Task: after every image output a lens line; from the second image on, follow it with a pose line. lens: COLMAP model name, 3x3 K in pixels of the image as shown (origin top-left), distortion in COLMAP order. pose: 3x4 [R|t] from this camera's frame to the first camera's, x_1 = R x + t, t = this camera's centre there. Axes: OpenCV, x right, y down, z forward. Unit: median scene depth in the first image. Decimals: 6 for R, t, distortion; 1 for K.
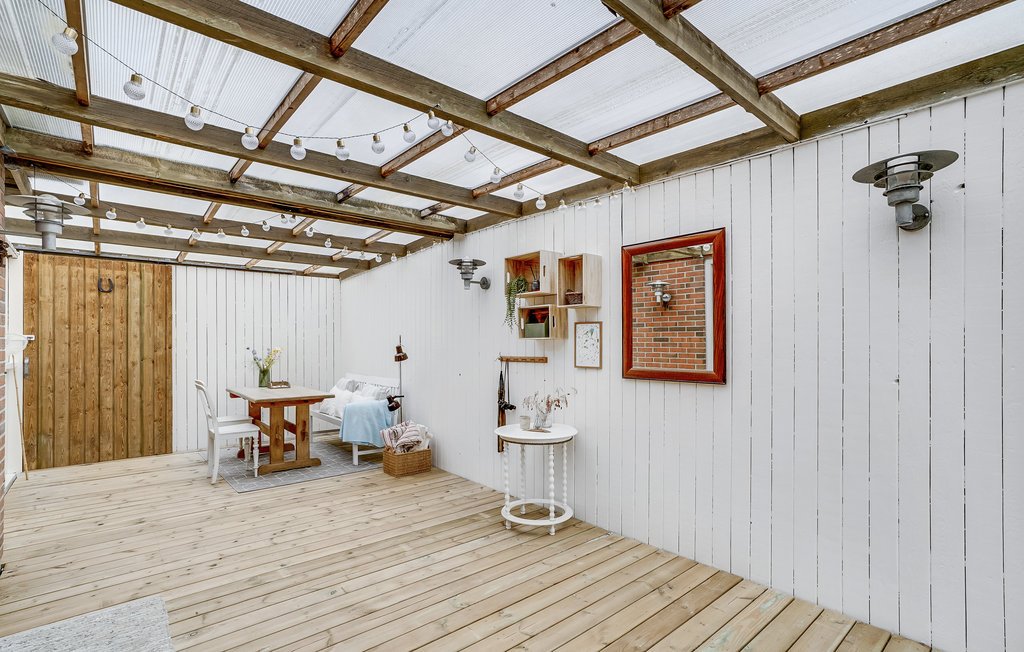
lens RADIAL K [[476.9, 0, 515.2], [0, 476.9, 337.3], [0, 0, 1]] dist [-0.045489, 0.024449]
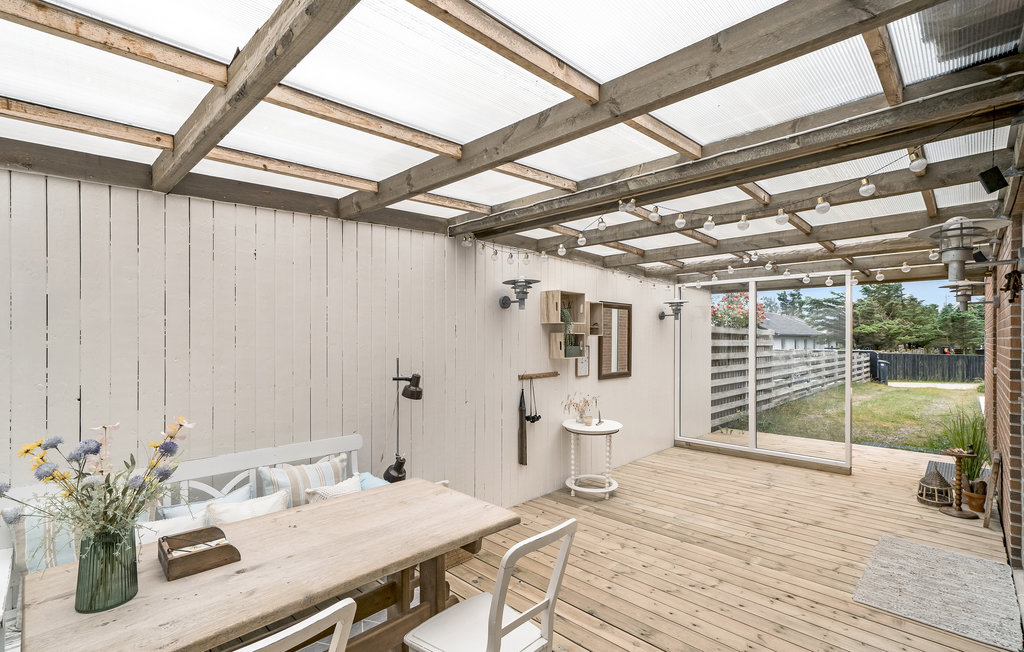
lens RADIAL K [[465.5, 0, 509.3], [0, 465.5, 336.8], [0, 0, 1]] dist [0.001031, 0.020304]
pose [[-0.081365, 0.002183, 0.996682, -1.333716], [-0.021860, 0.999753, -0.003975, -0.050361], [-0.996445, -0.022111, -0.081297, 1.406946]]
